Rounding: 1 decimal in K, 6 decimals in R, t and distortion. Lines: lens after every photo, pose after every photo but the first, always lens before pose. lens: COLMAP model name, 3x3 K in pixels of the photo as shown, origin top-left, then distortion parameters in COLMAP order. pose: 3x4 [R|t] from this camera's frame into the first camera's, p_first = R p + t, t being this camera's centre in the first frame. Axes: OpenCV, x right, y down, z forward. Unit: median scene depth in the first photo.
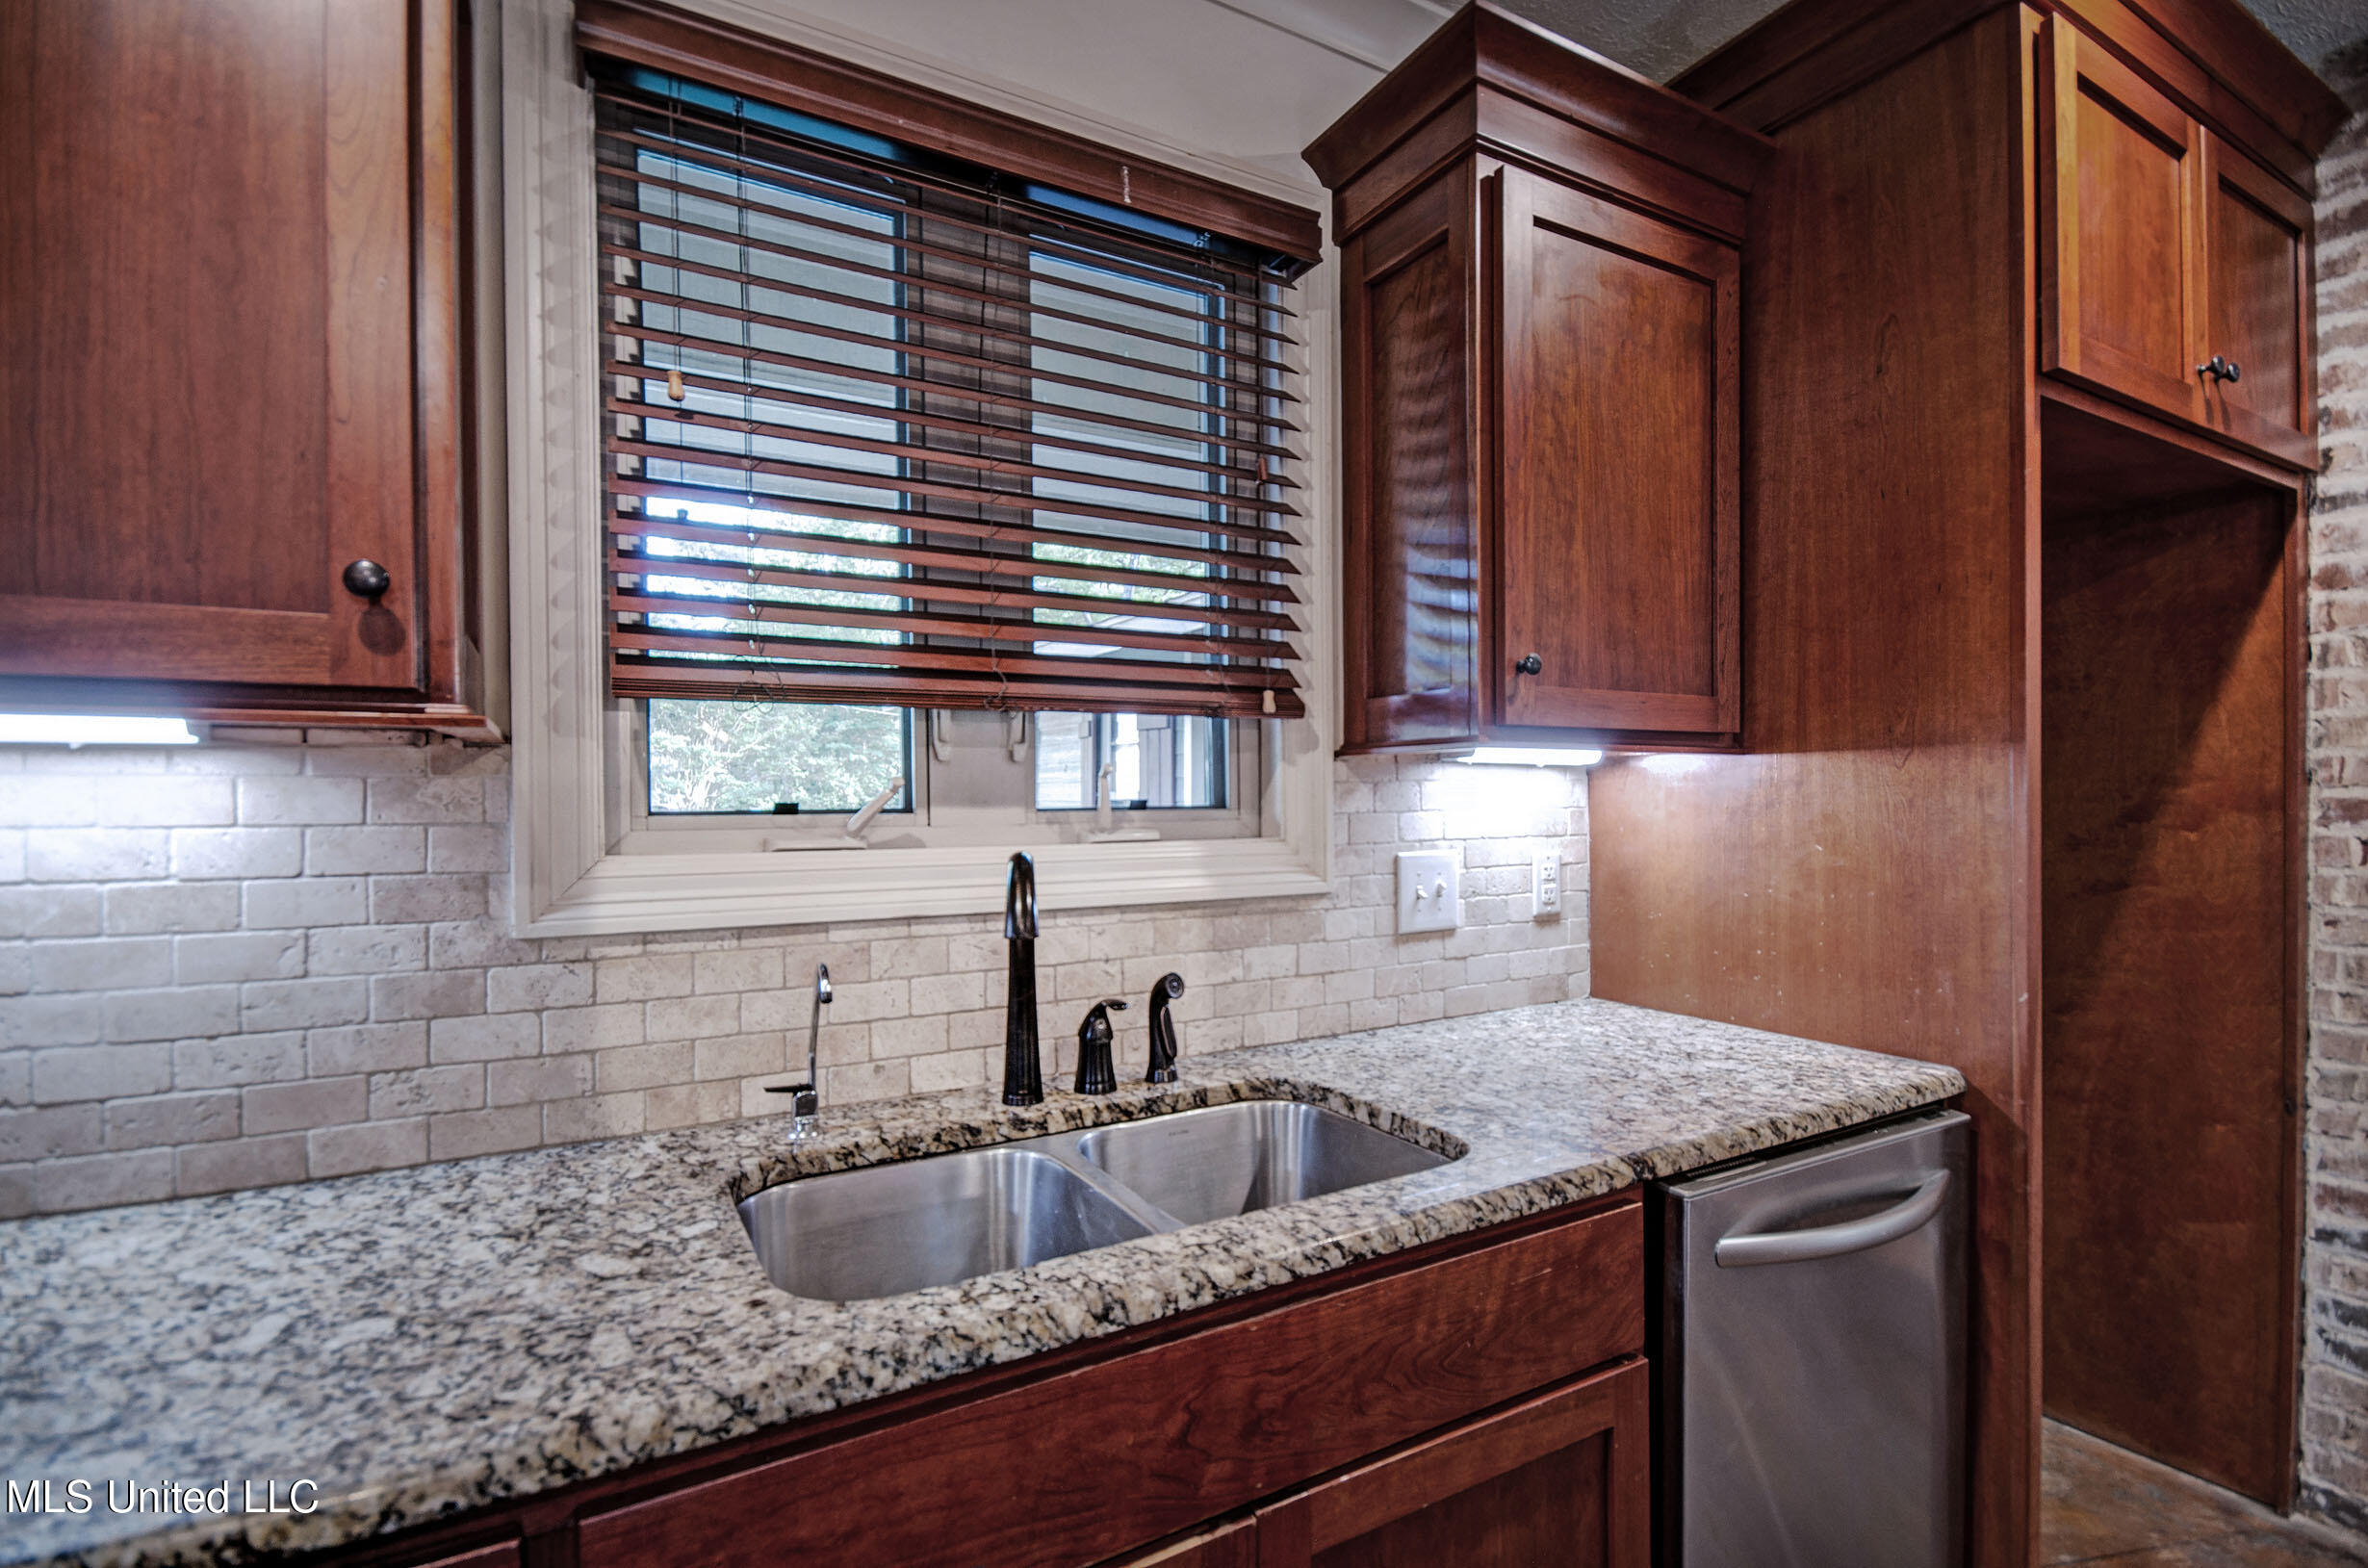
lens RADIAL K [[1089.4, 0, 1184.0], [0, 1089.4, 784.0], [0, 0, 1]] dist [-0.000547, 0.000025]
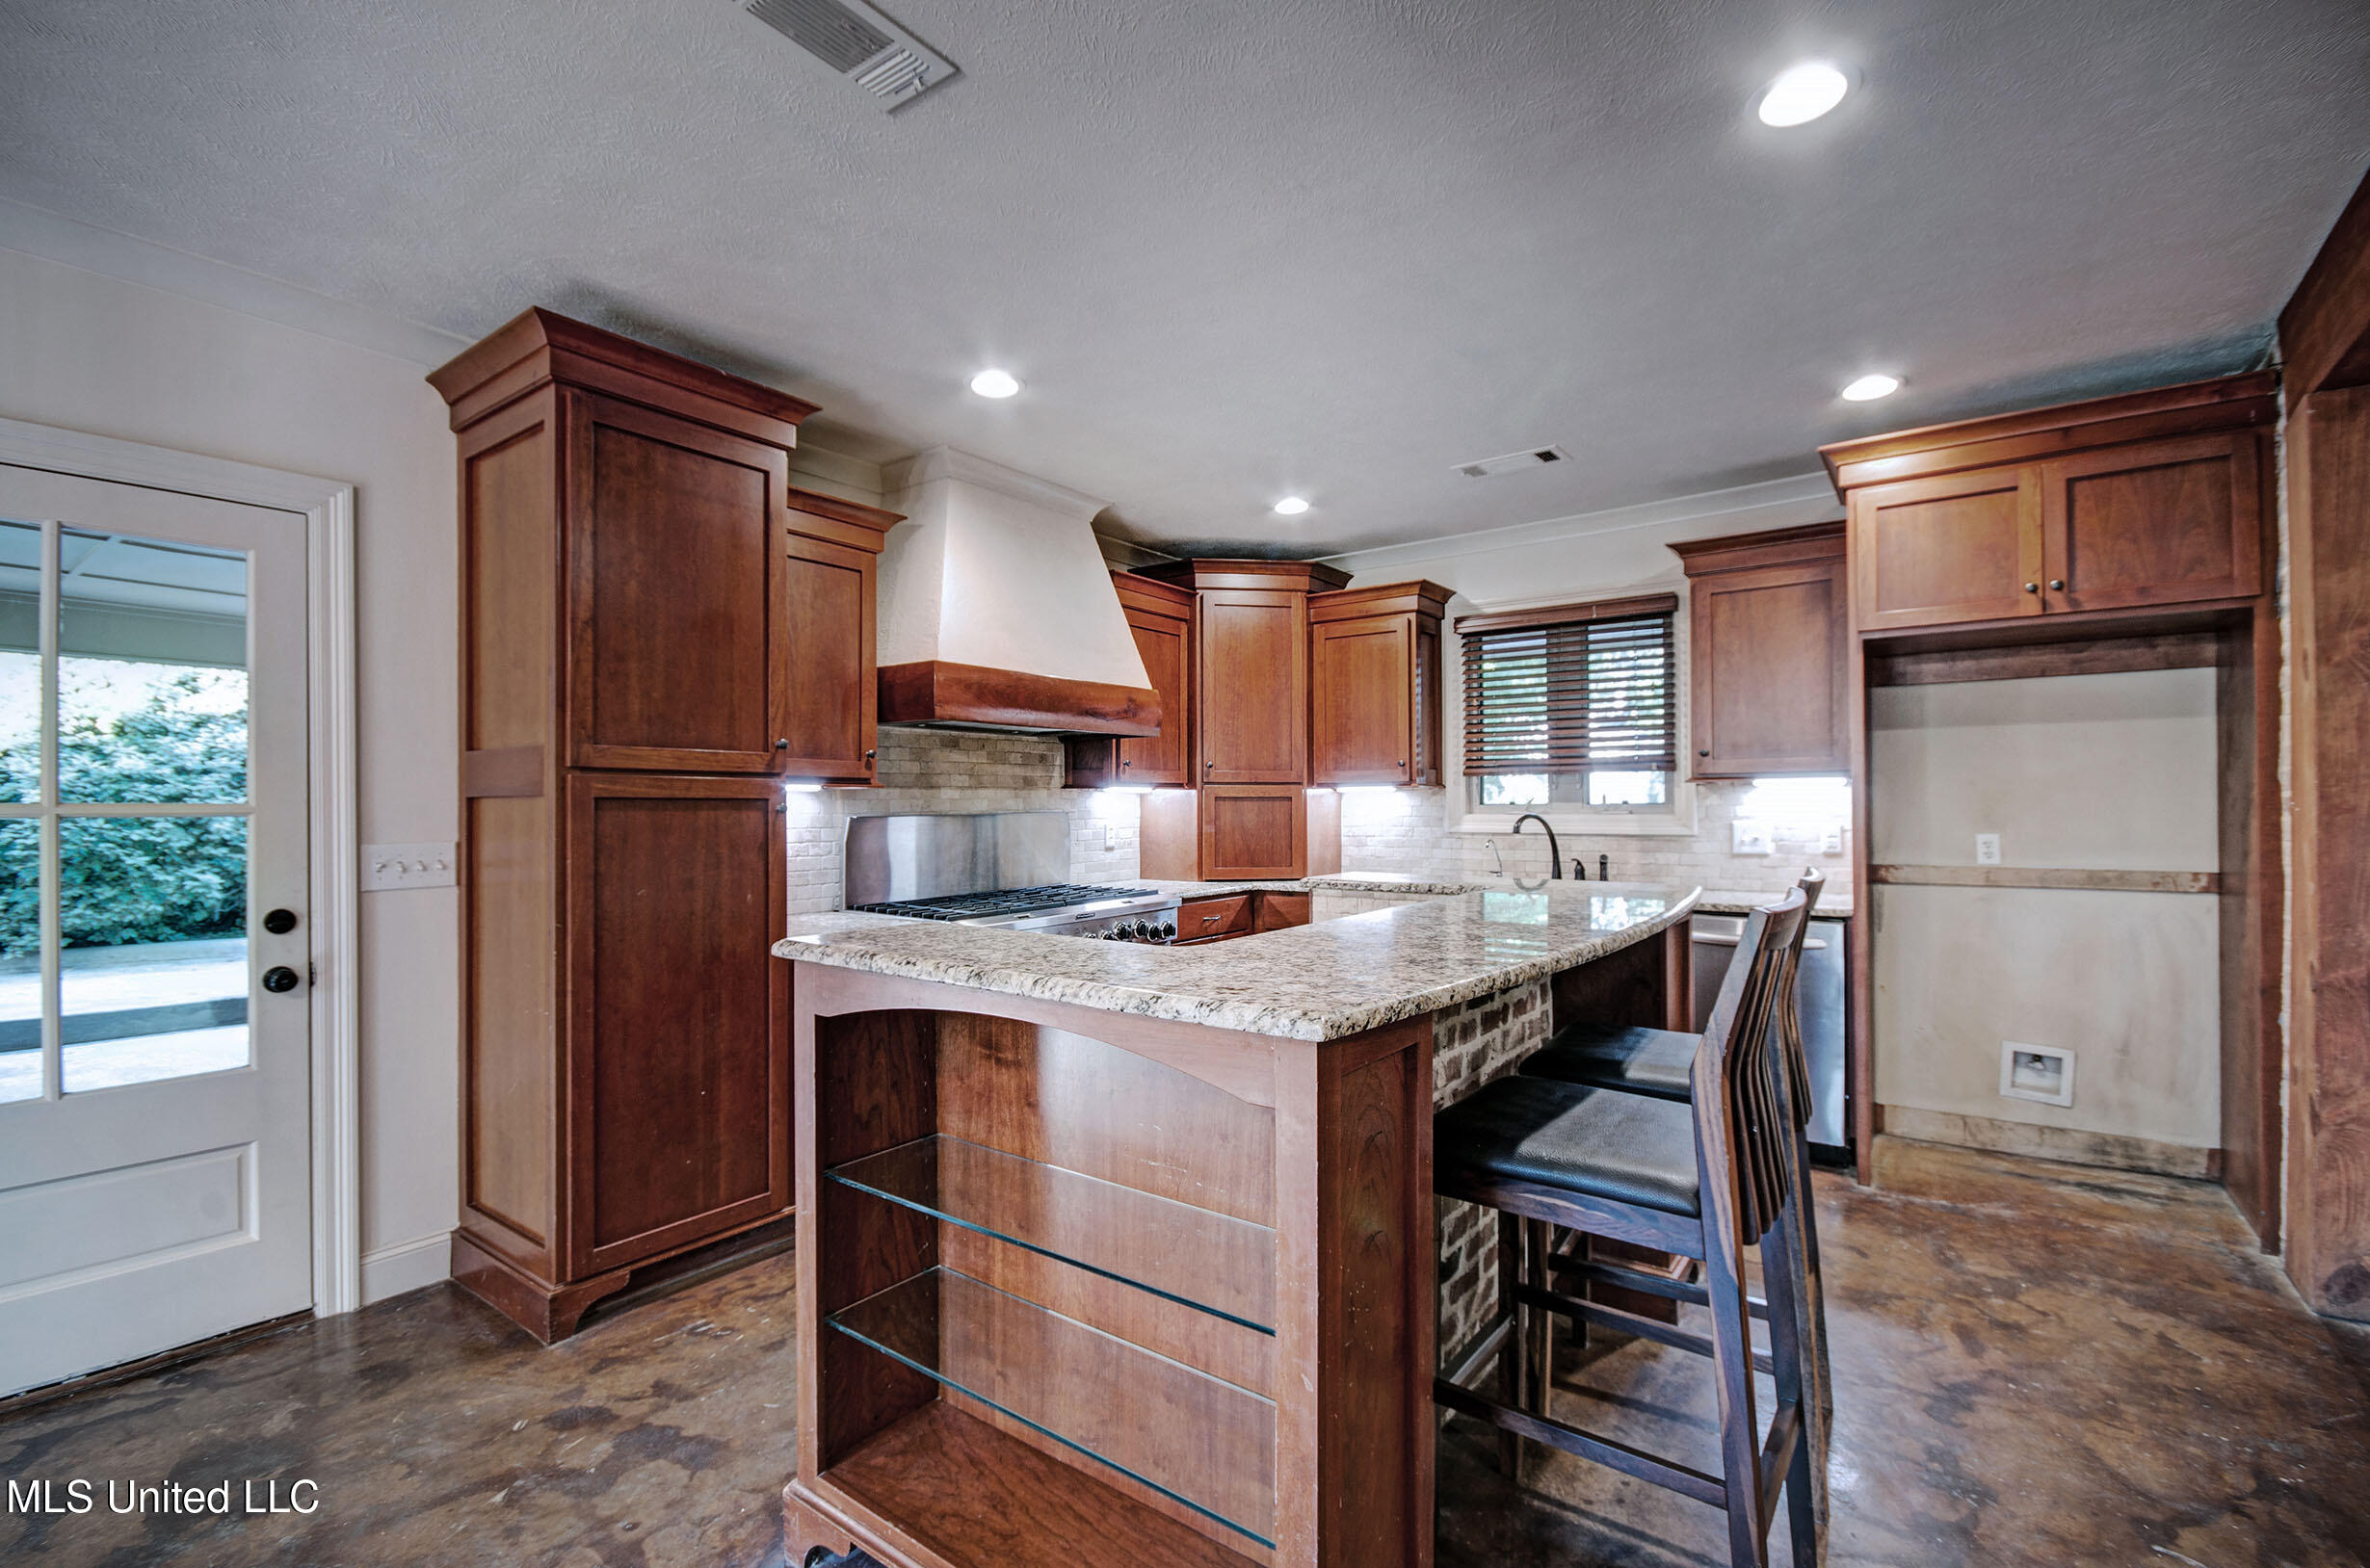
lens RADIAL K [[1042.3, 0, 1185.0], [0, 1042.3, 784.0], [0, 0, 1]] dist [-0.012096, 0.000012]
pose [[0.397839, -0.013193, -0.917360, 2.090207], [0.018715, 0.999805, -0.006263, -0.035234], [0.917264, -0.014676, 0.398009, -1.224301]]
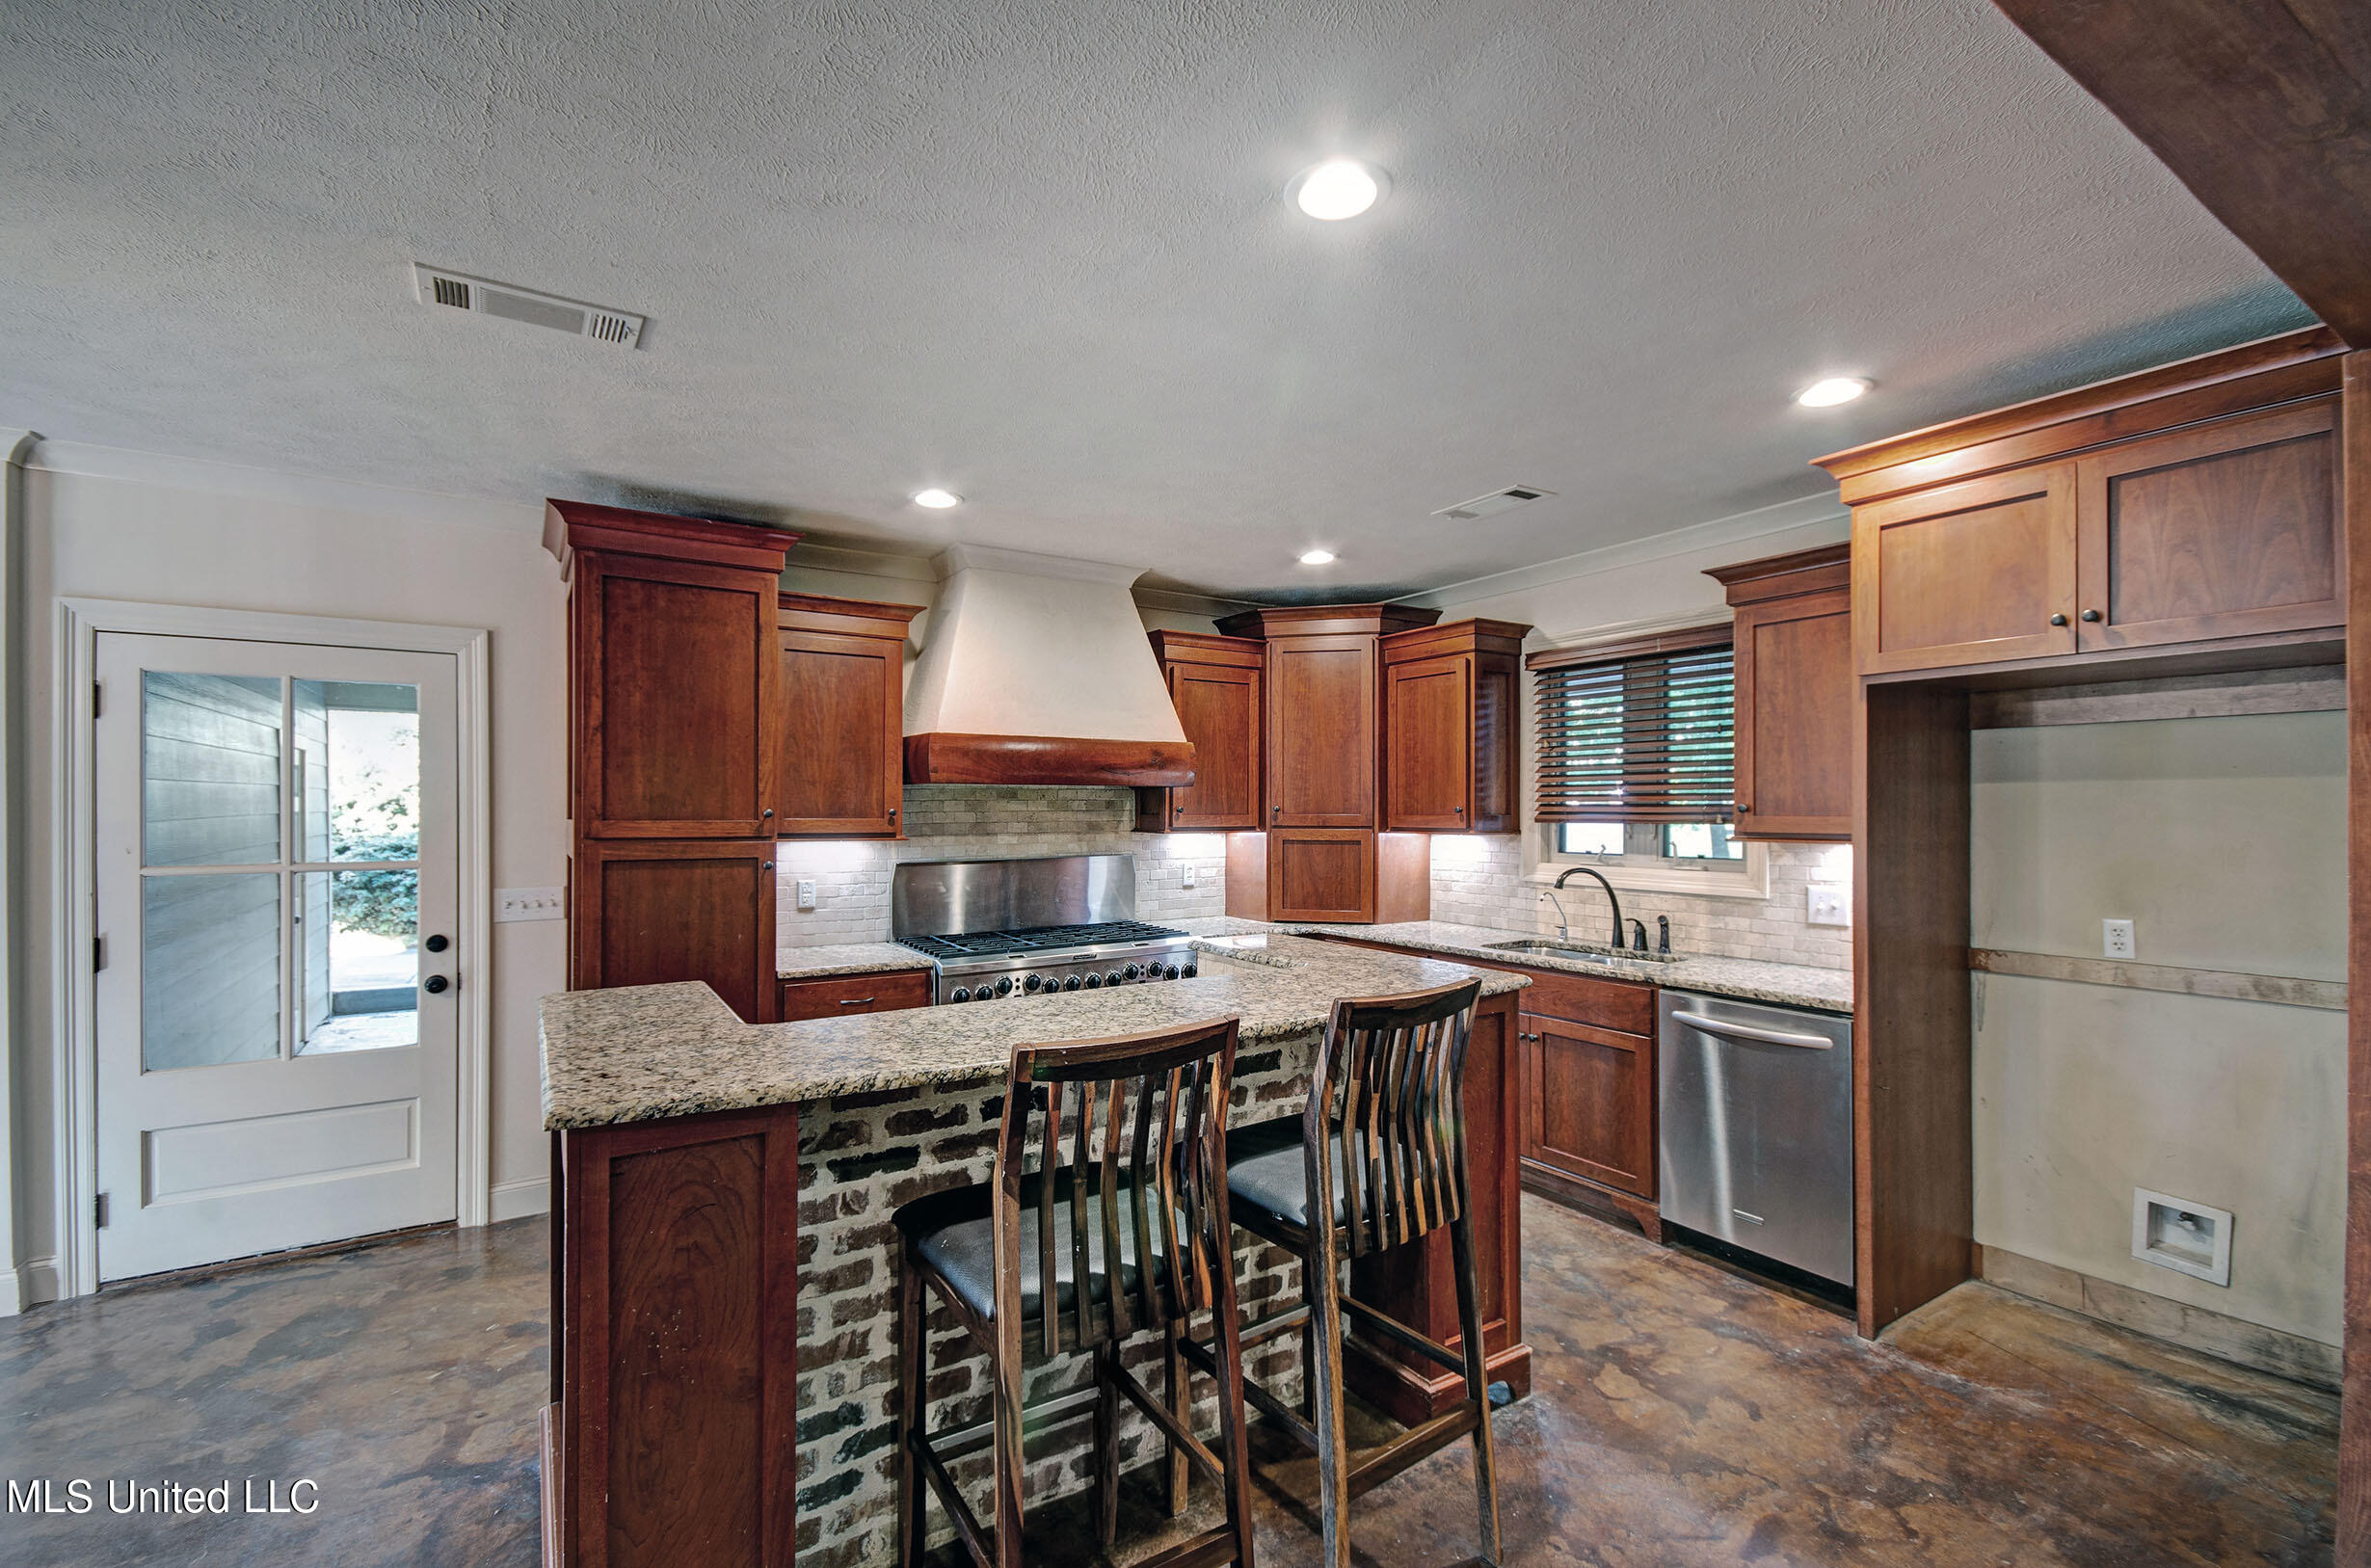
lens RADIAL K [[1035.4, 0, 1185.5], [0, 1035.4, 784.0], [0, 0, 1]] dist [0.012282, -0.010158]
pose [[0.047994, -0.015999, -0.998719, 2.420804], [0.017805, 0.999727, -0.015160, -0.141858], [0.998689, -0.017054, 0.048266, -0.358272]]
